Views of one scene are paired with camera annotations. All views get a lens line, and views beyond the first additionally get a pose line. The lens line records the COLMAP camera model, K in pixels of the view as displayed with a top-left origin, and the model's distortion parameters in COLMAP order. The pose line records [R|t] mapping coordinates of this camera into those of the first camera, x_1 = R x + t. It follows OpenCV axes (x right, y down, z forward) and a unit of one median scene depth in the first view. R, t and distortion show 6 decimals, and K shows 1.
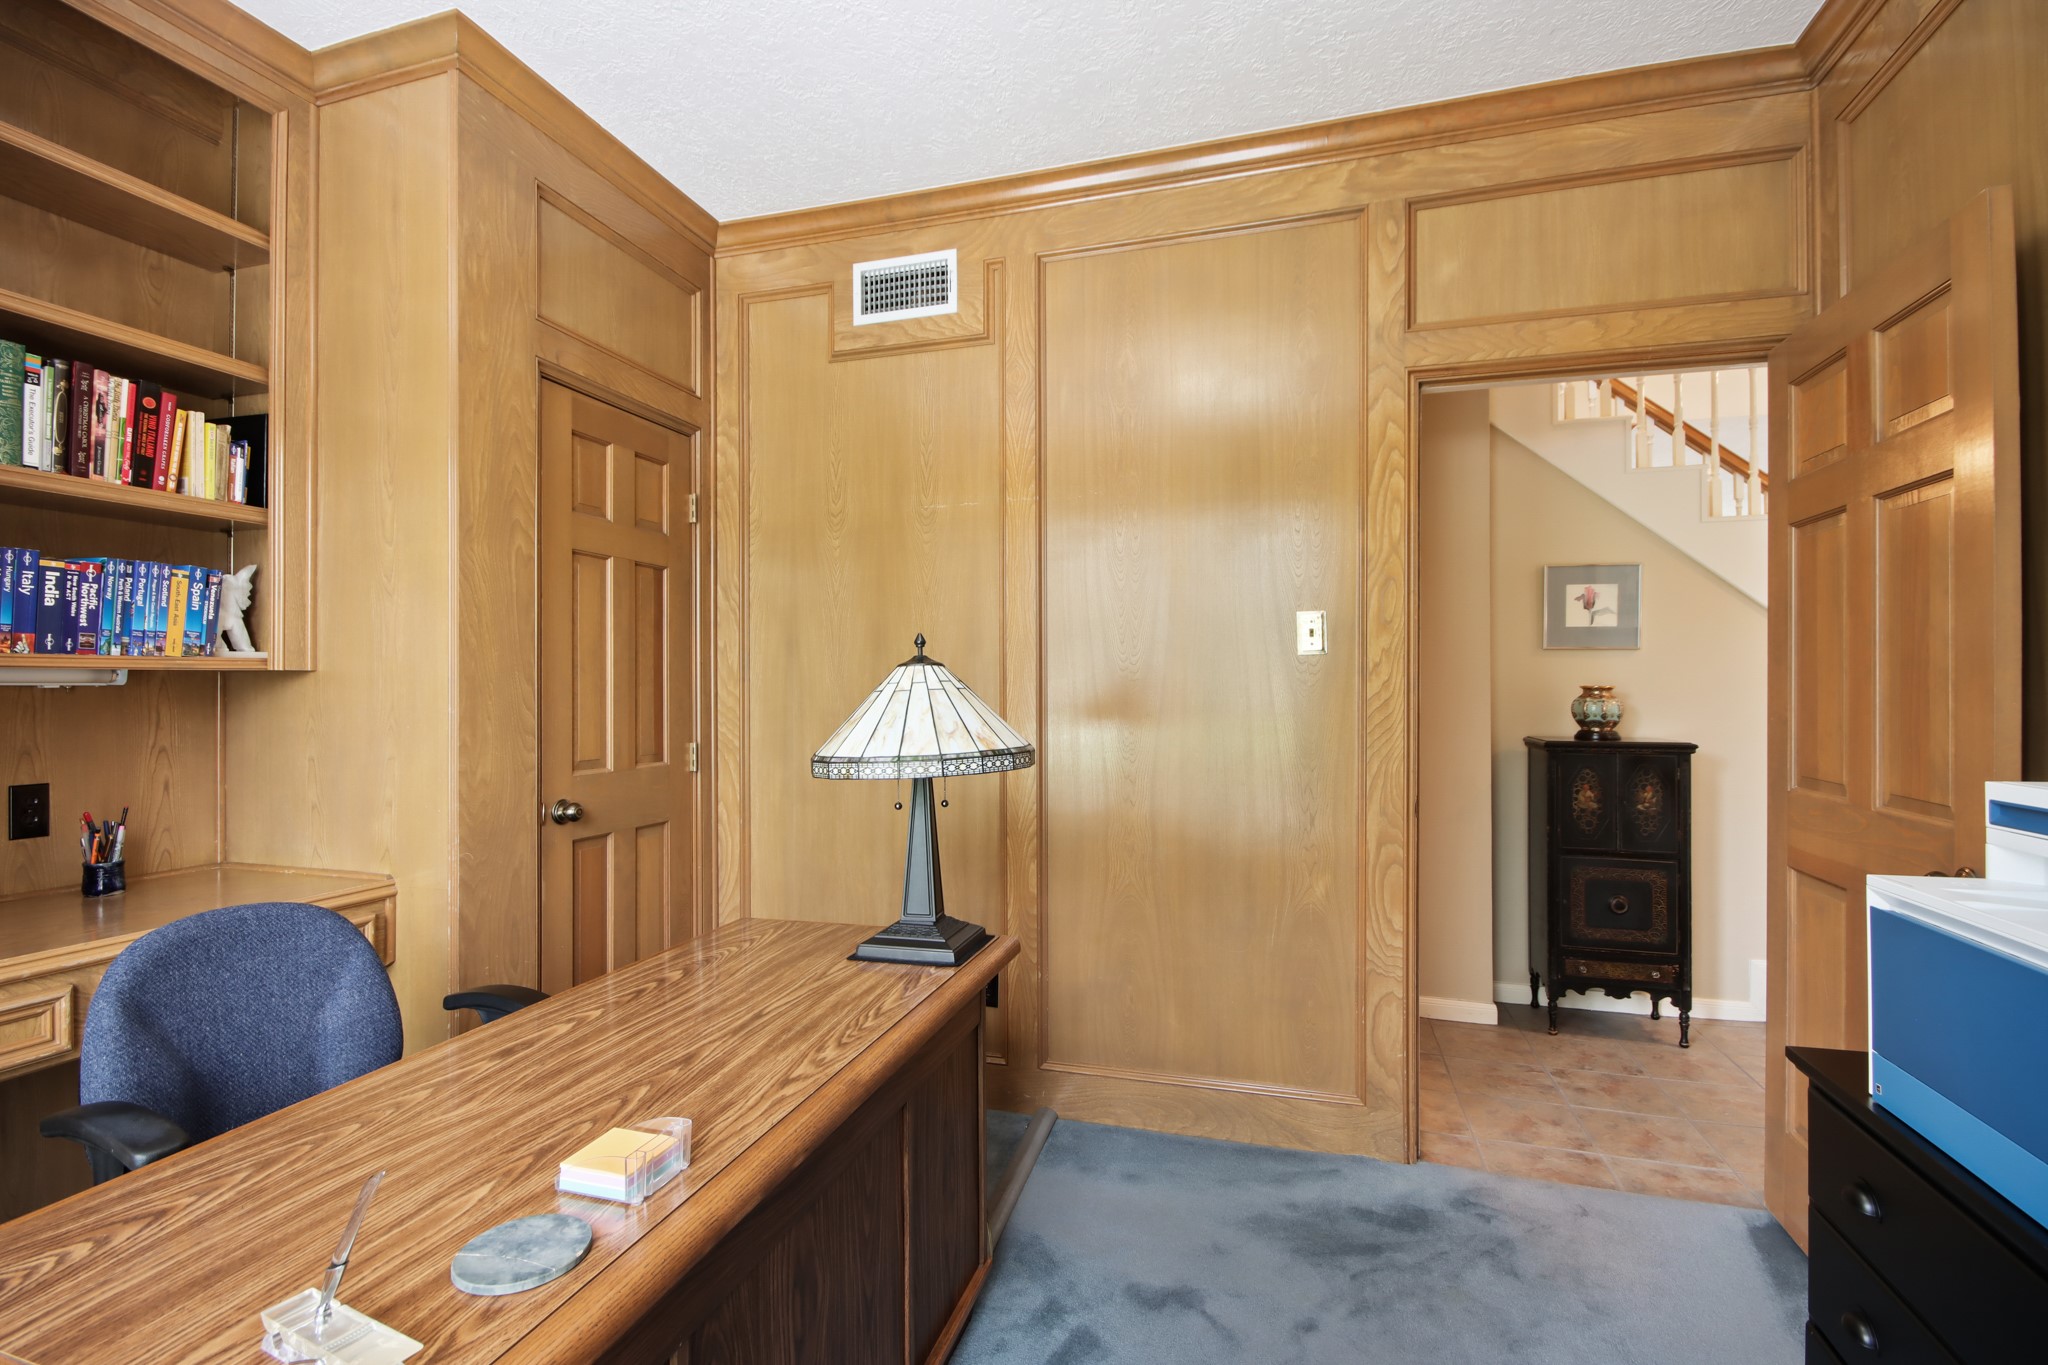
lens RADIAL K [[938.9, 0, 1014.0], [0, 938.9, 680.4], [0, 0, 1]] dist [-0.005053, 0.000309]
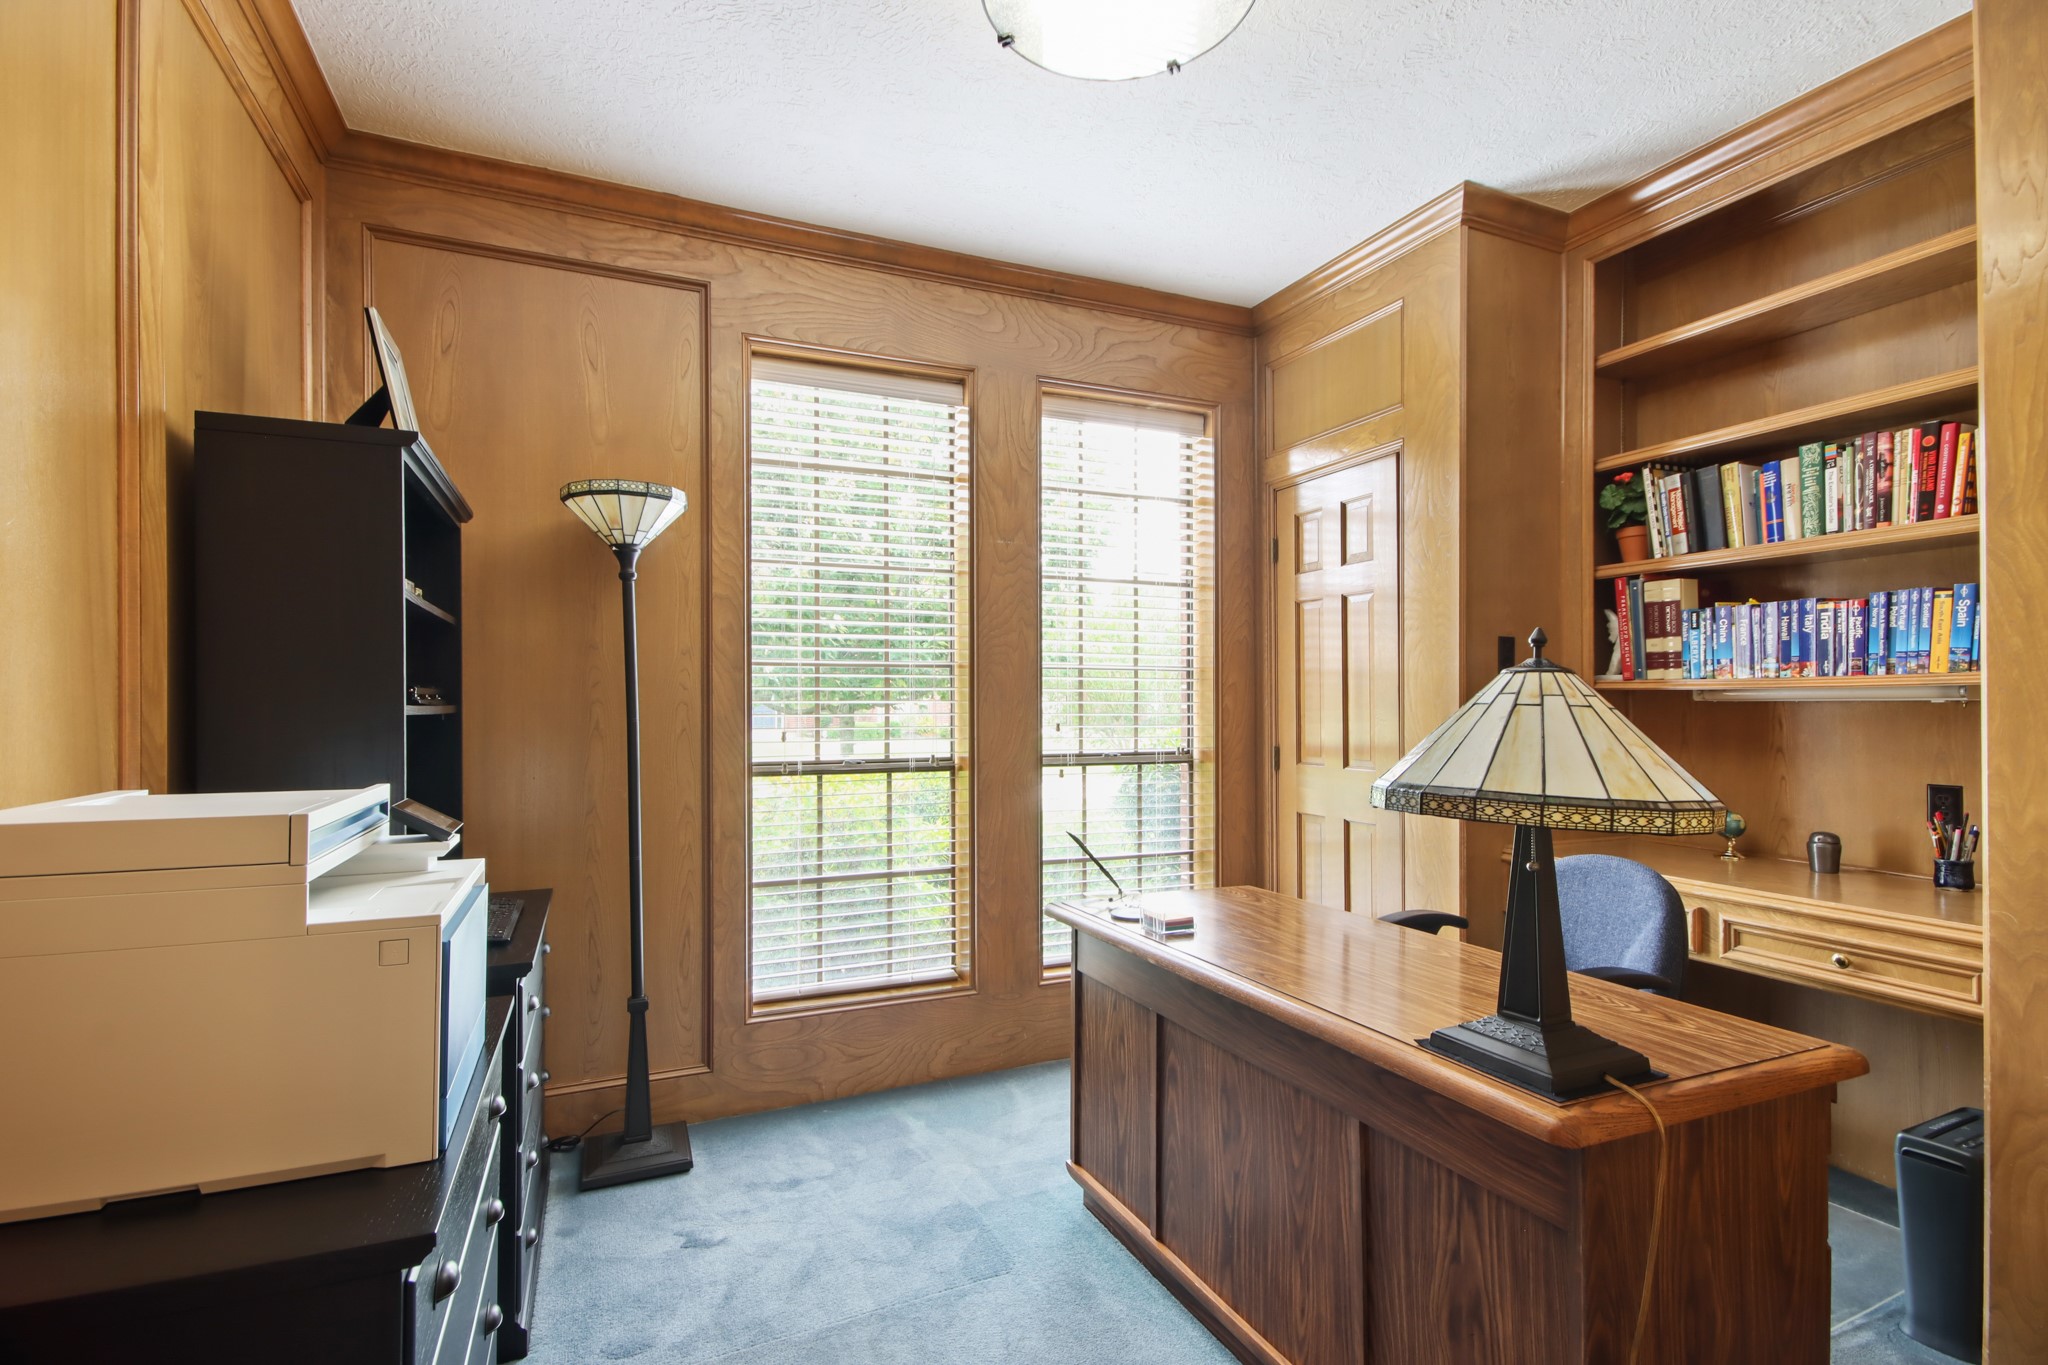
lens RADIAL K [[938.9, 0, 1012.0], [0, 938.9, 696.7], [0, 0, 1]] dist [-0.005053, 0.000309]
pose [[-0.749564, -0.003615, -0.661922, 0.605016], [0.006020, 0.999906, -0.012278, 0.008010], [0.661905, -0.013188, -0.749472, 1.121358]]
